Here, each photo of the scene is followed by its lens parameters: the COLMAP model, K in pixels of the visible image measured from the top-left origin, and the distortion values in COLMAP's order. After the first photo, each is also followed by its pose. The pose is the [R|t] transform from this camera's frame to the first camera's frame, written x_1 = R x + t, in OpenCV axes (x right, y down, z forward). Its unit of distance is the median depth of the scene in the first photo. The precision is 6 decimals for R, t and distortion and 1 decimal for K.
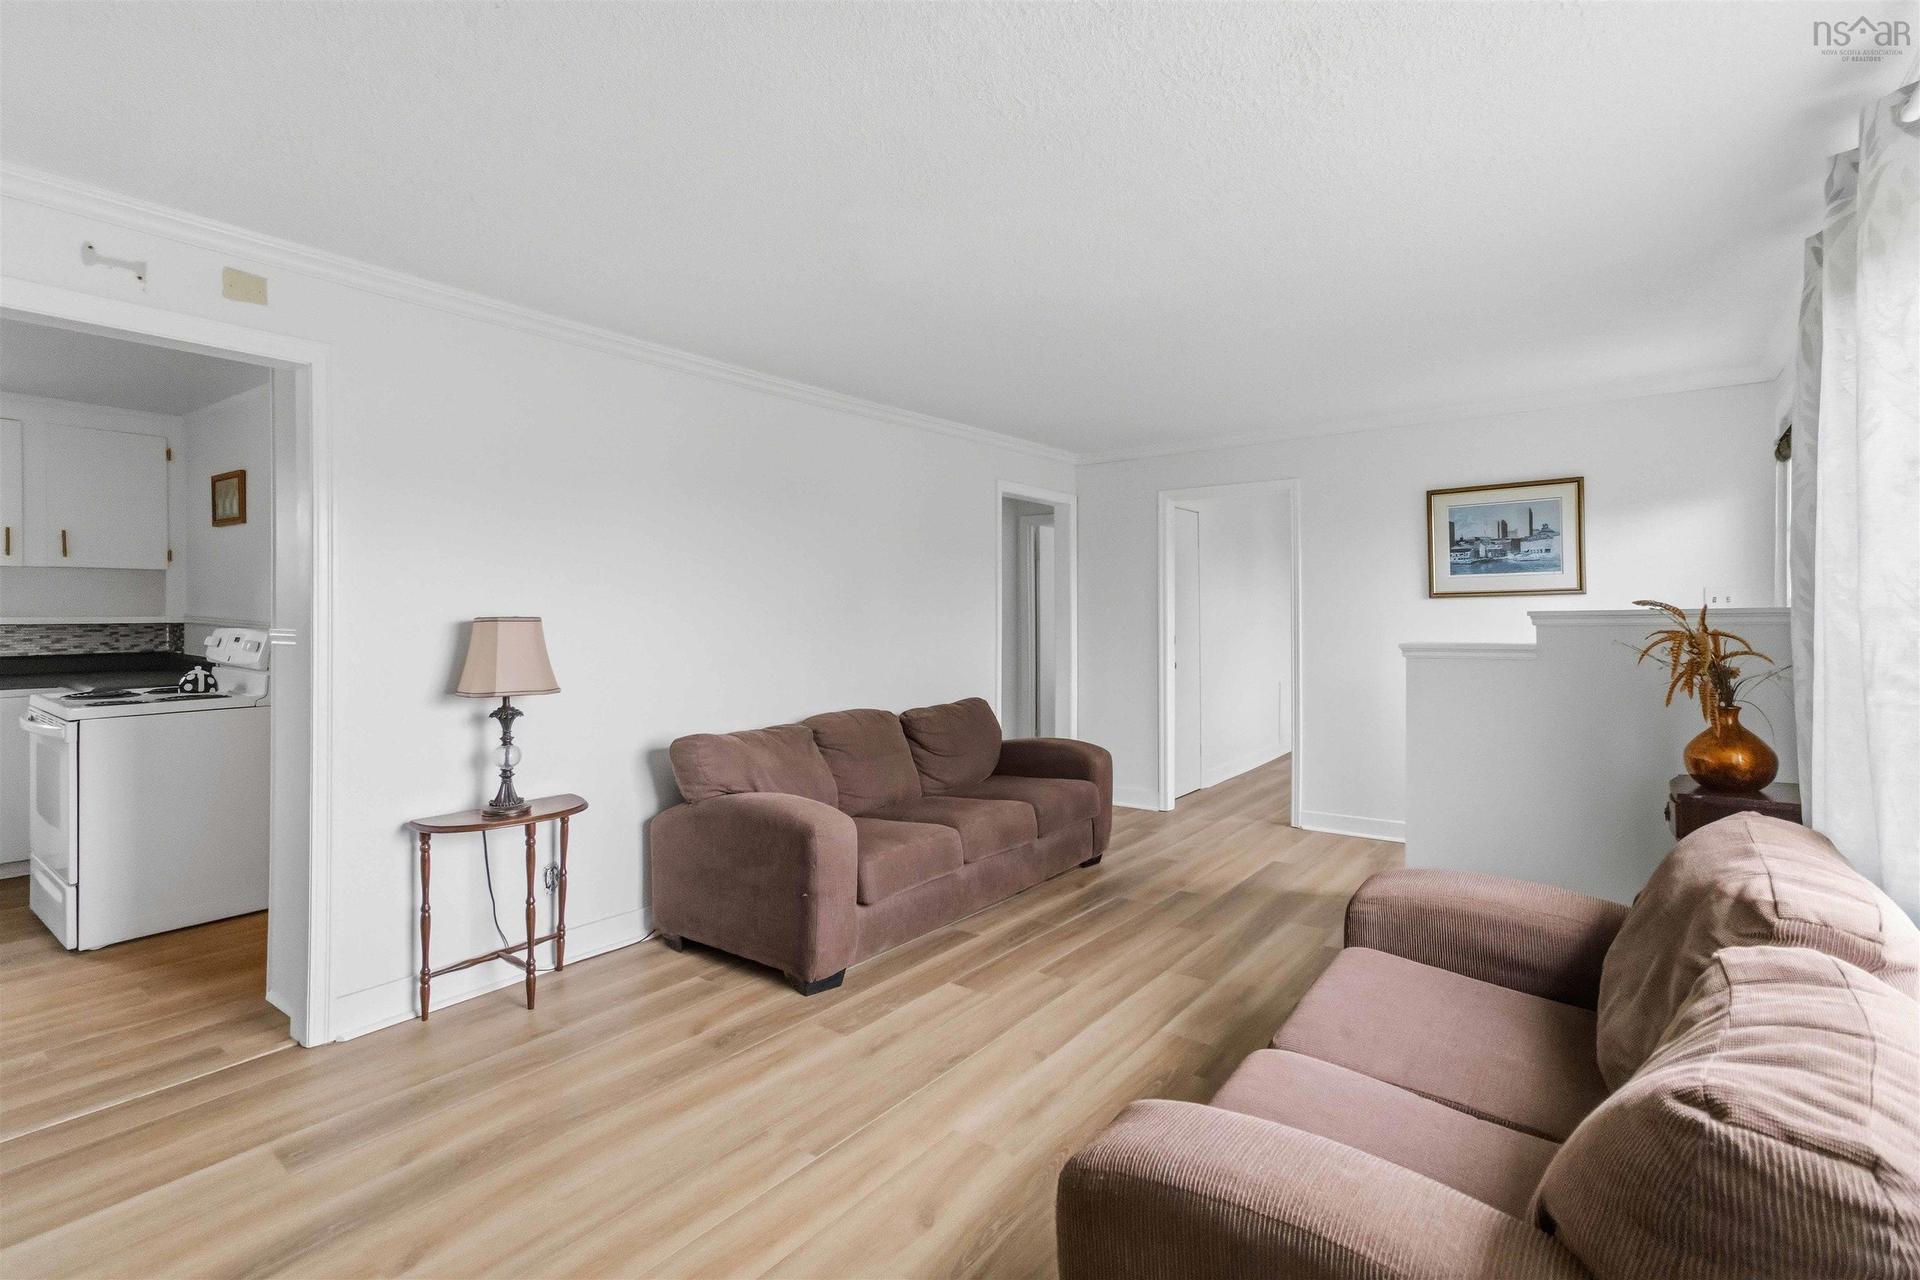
lens RADIAL K [[906.1, 0, 942.5], [0, 906.1, 619.1], [0, 0, 1]] dist [-0.041755, 0.045417]
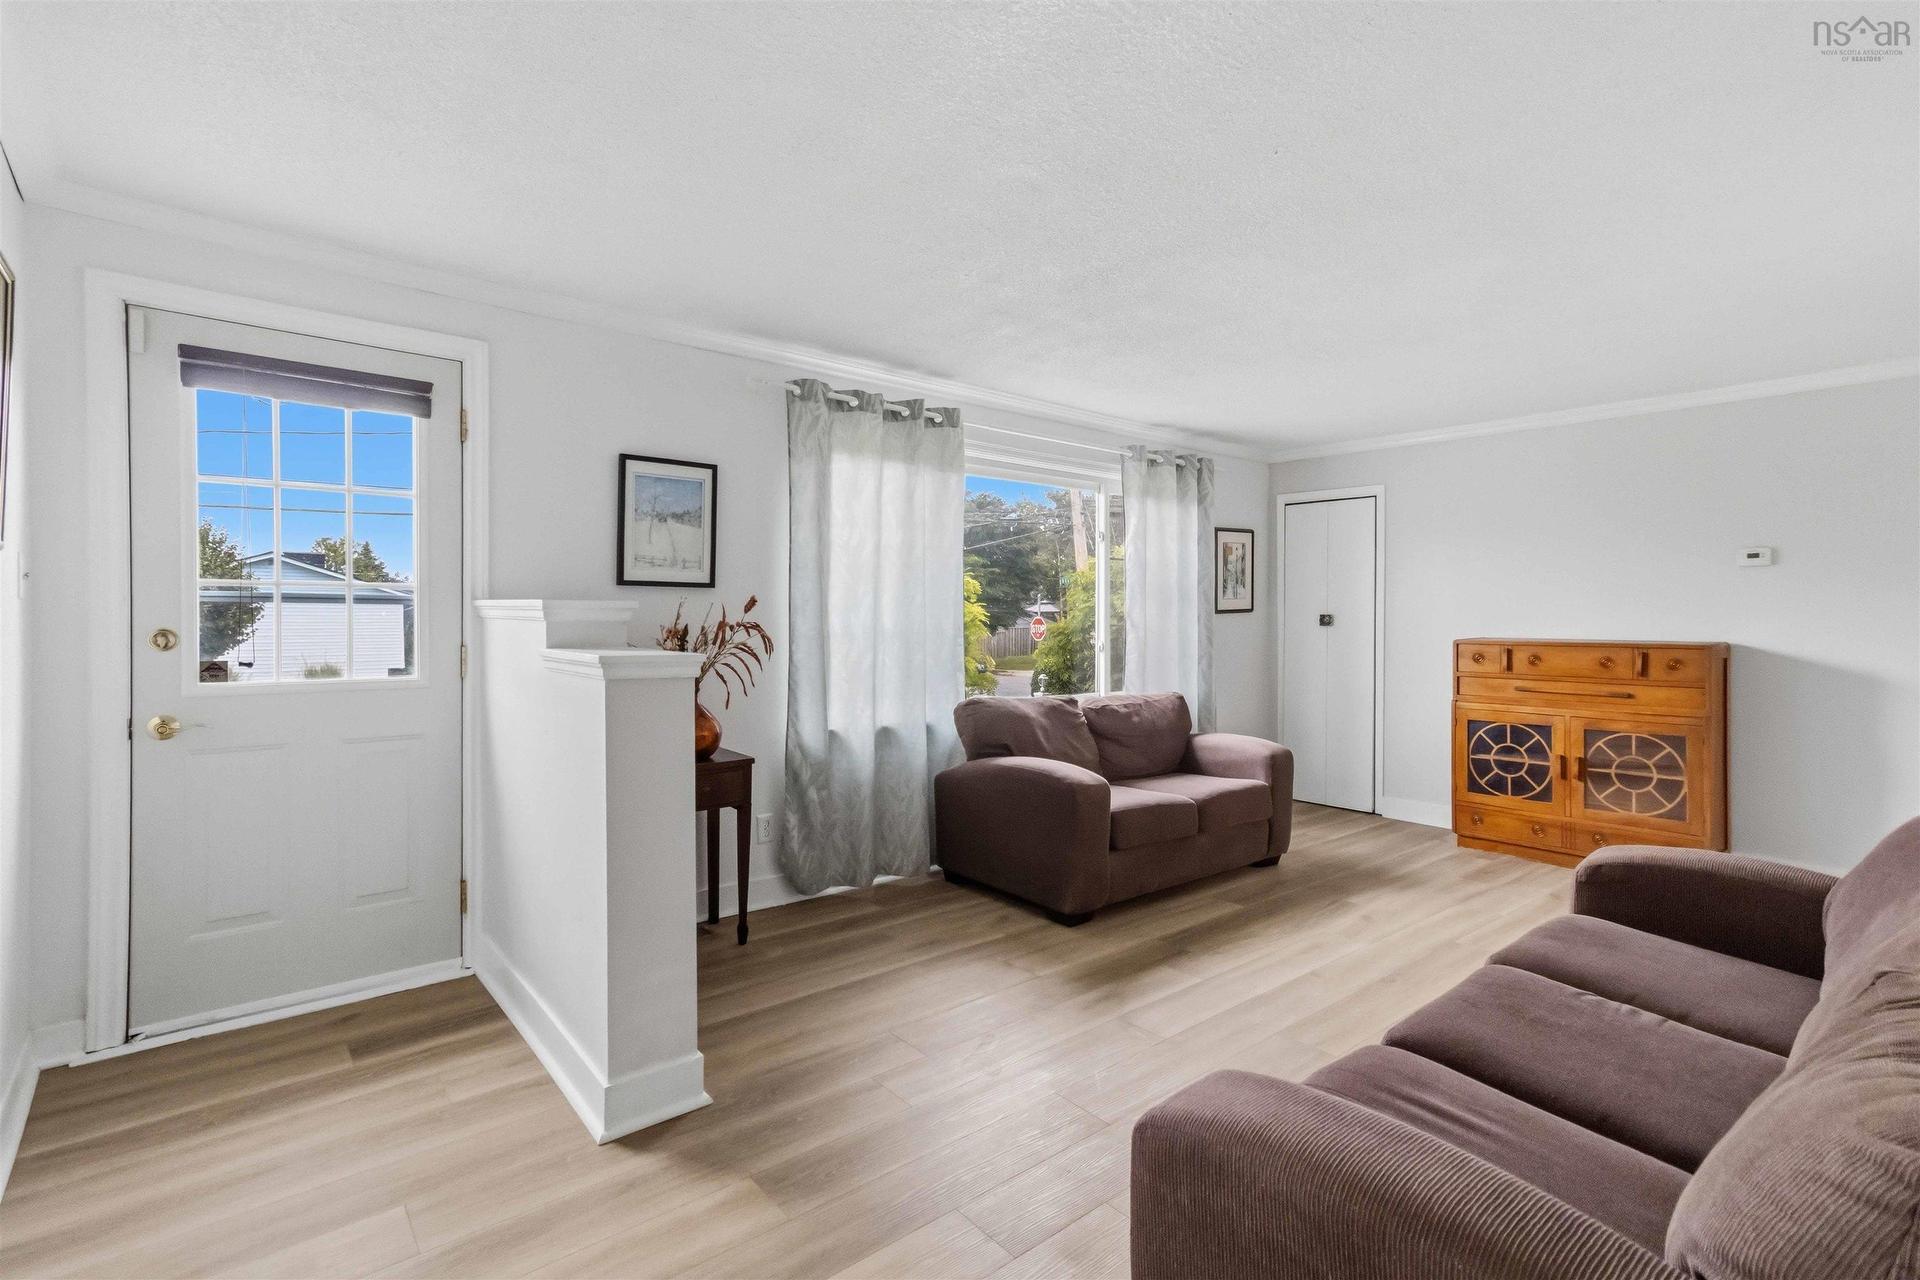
lens RADIAL K [[906.1, 0, 942.5], [0, 906.1, 619.1], [0, 0, 1]] dist [-0.041755, 0.045417]
pose [[-0.974366, -0.003201, 0.224947, 0.212919], [-0.001788, 0.999977, 0.006486, 0.001263], [-0.224963, 0.005918, -0.974349, 1.483162]]
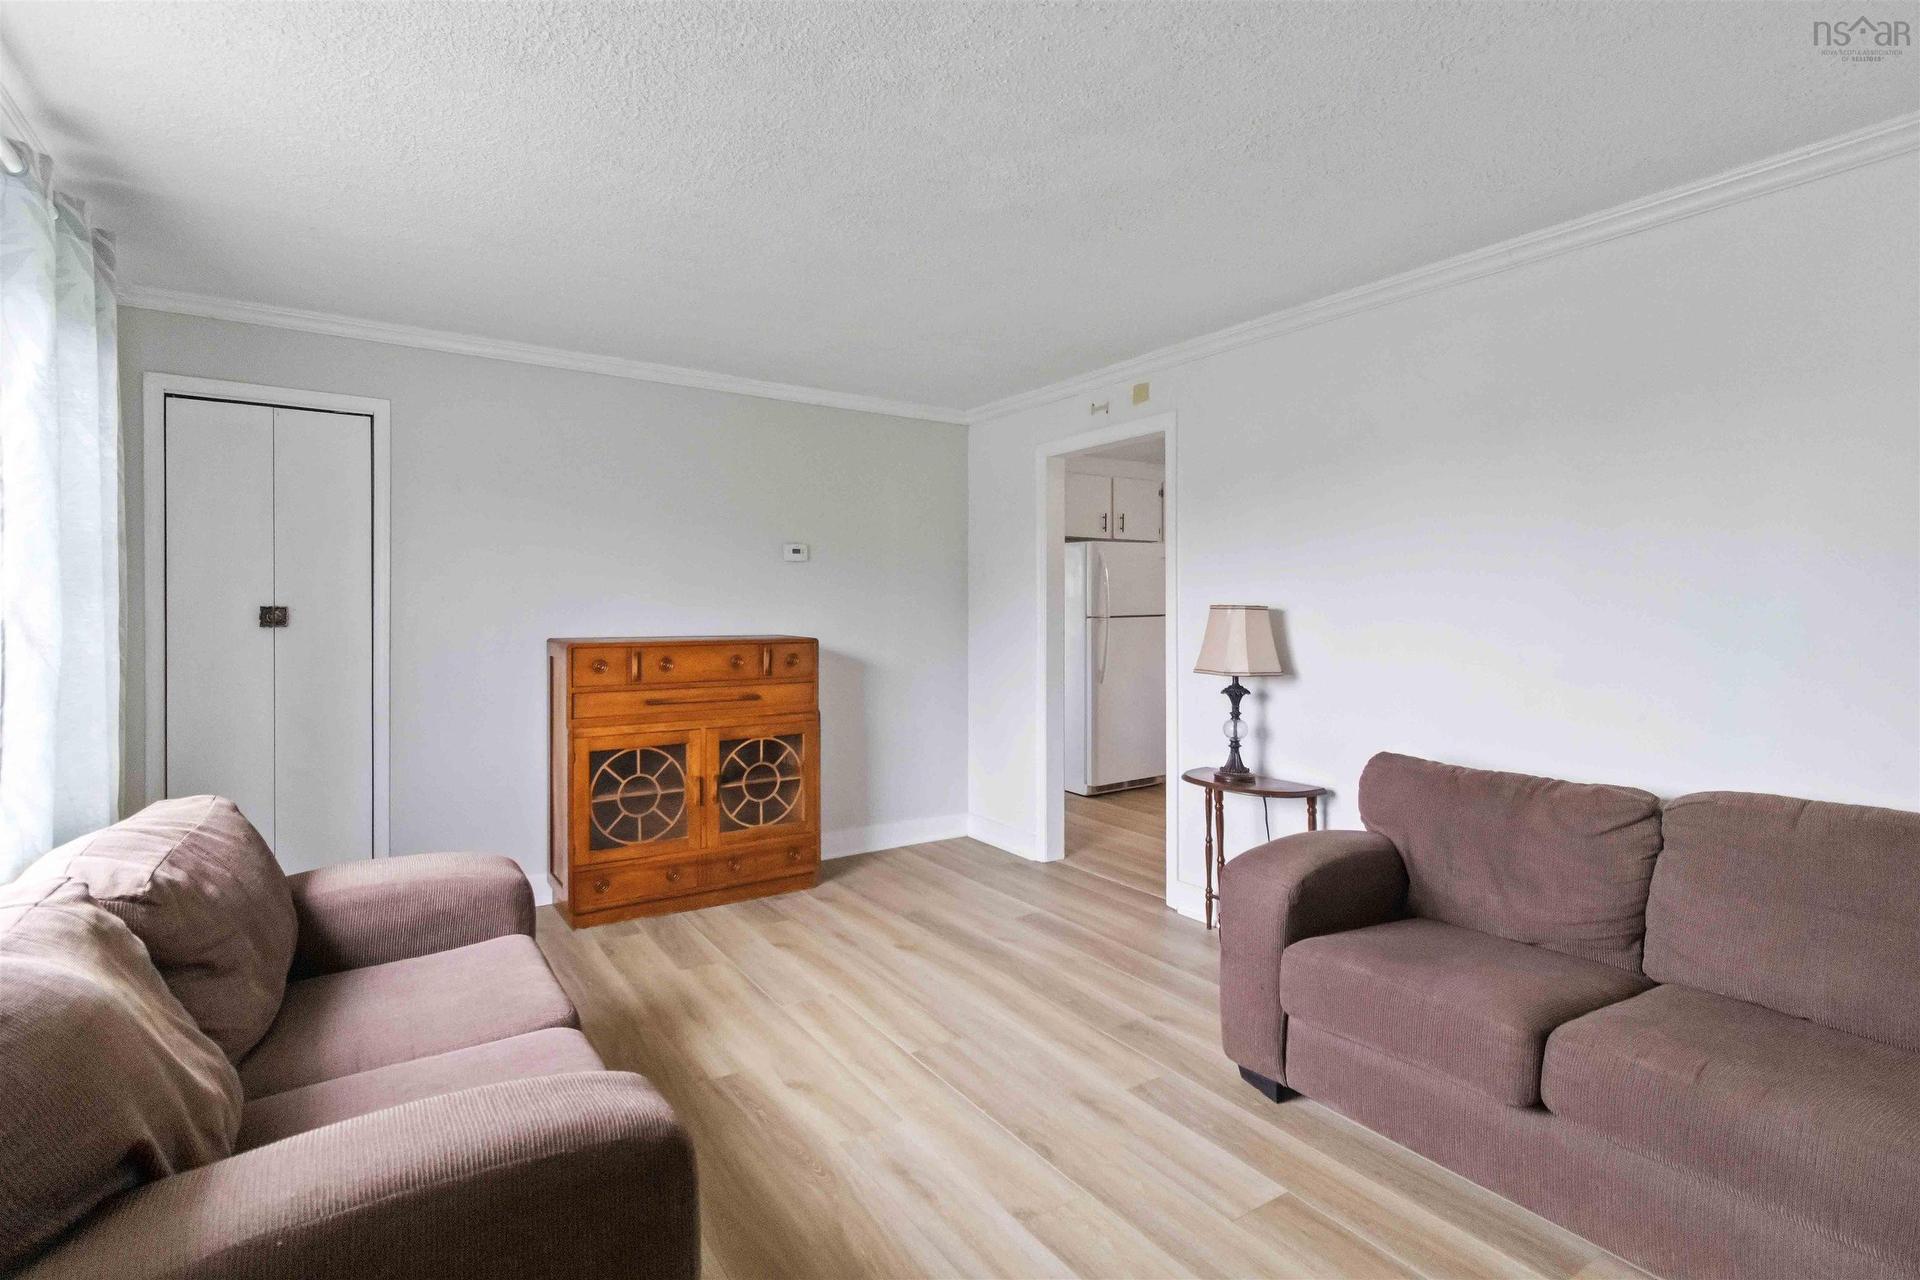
lens RADIAL K [[914.3, 0, 948.5], [0, 914.3, 603.7], [0, 0, 1]] dist [0.002931, 0.000401]
pose [[-0.328725, -0.006567, -0.944403, 0.531736], [-0.003038, 0.999978, -0.005896, 0.002189], [0.944421, 0.000931, -0.328738, 0.767702]]
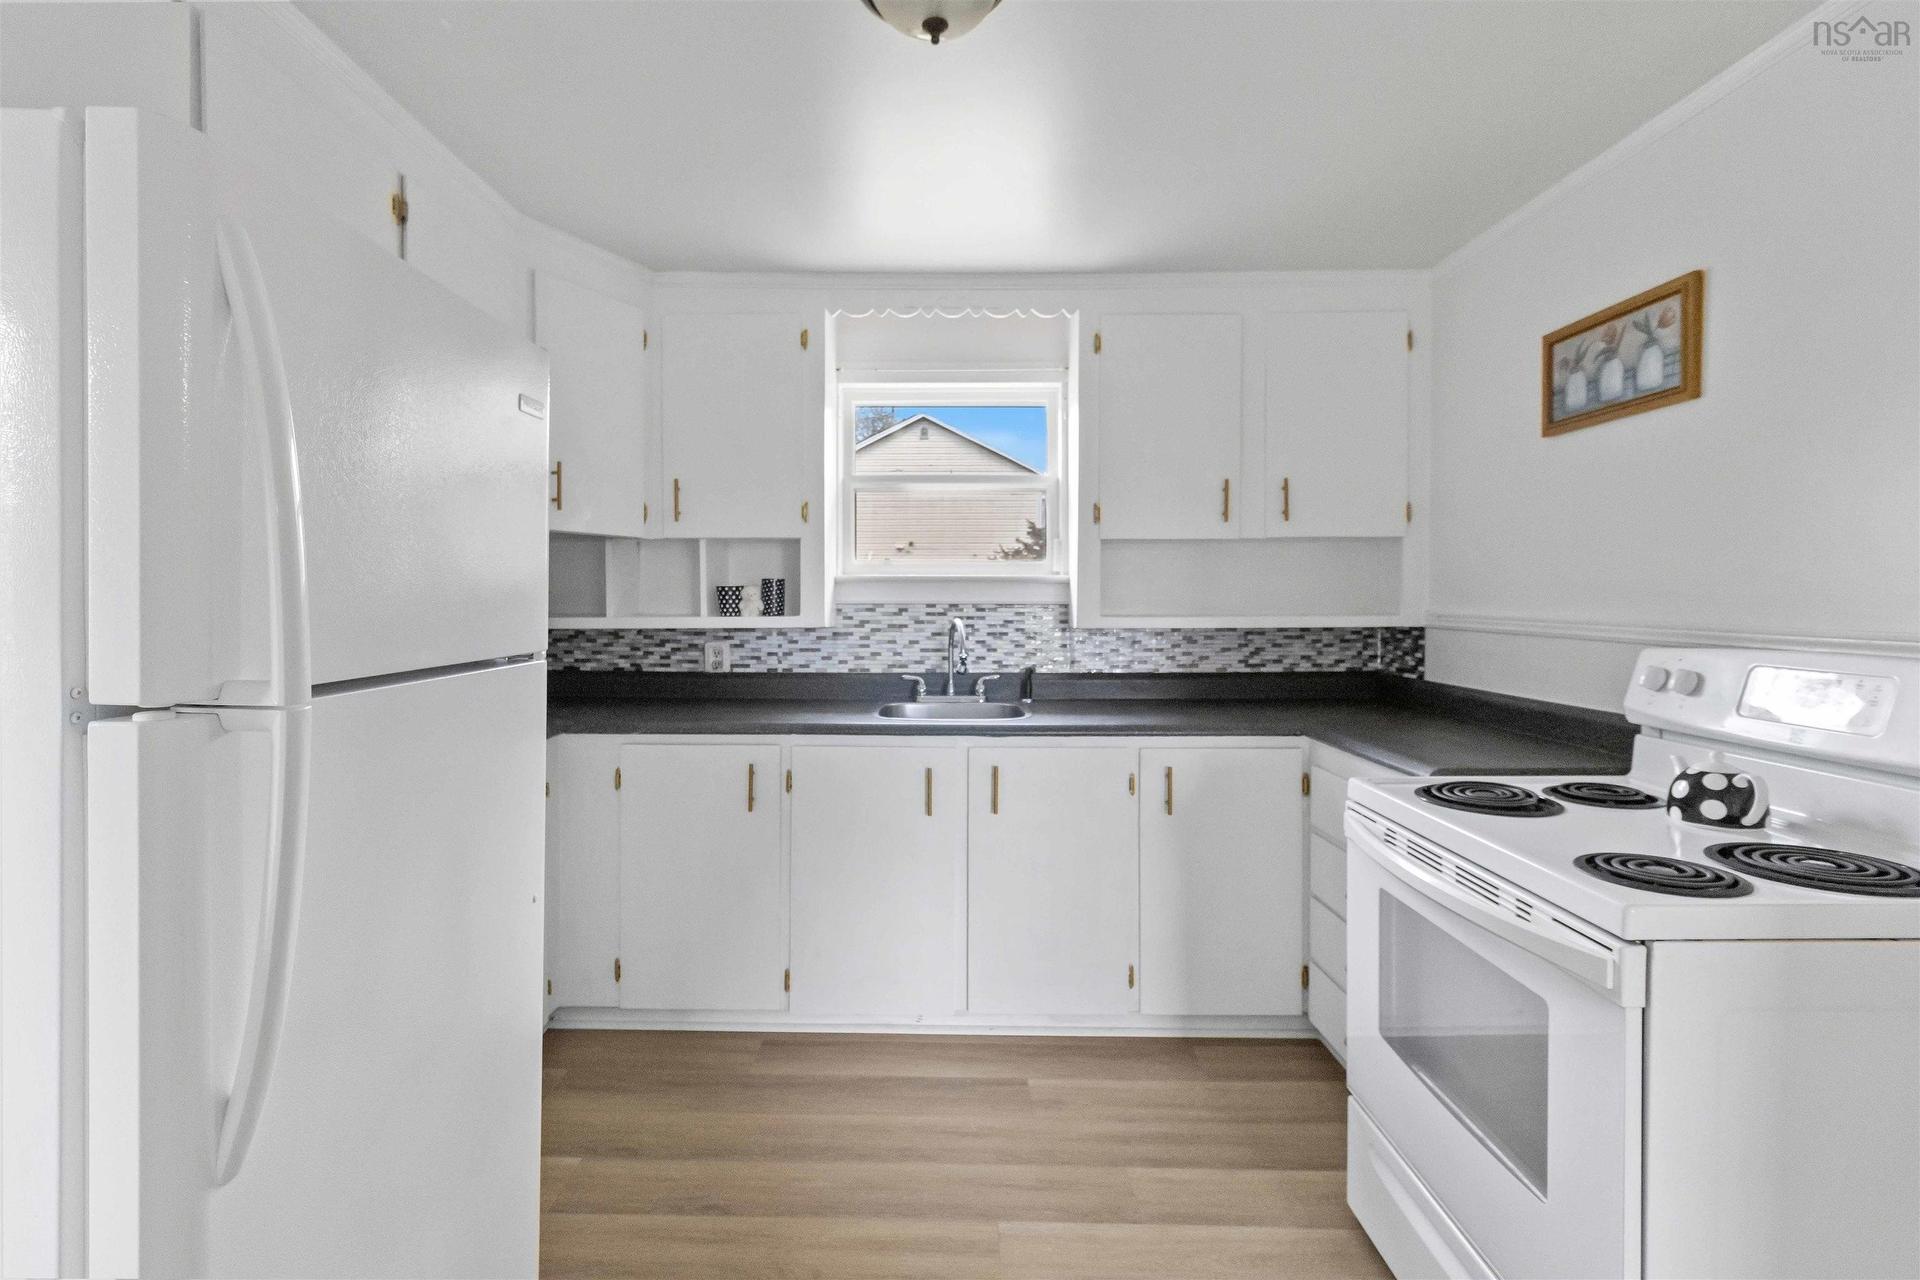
lens RADIAL K [[887.3, 0, 933.2], [0, 887.3, 621.2], [0, 0, 1]] dist [0.005331, -0.000306]
pose [[0.593380, 0.009907, -0.804861, -0.727229], [-0.001826, 0.999938, 0.010962, -0.006632], [0.804920, -0.005035, 0.593362, 0.515930]]
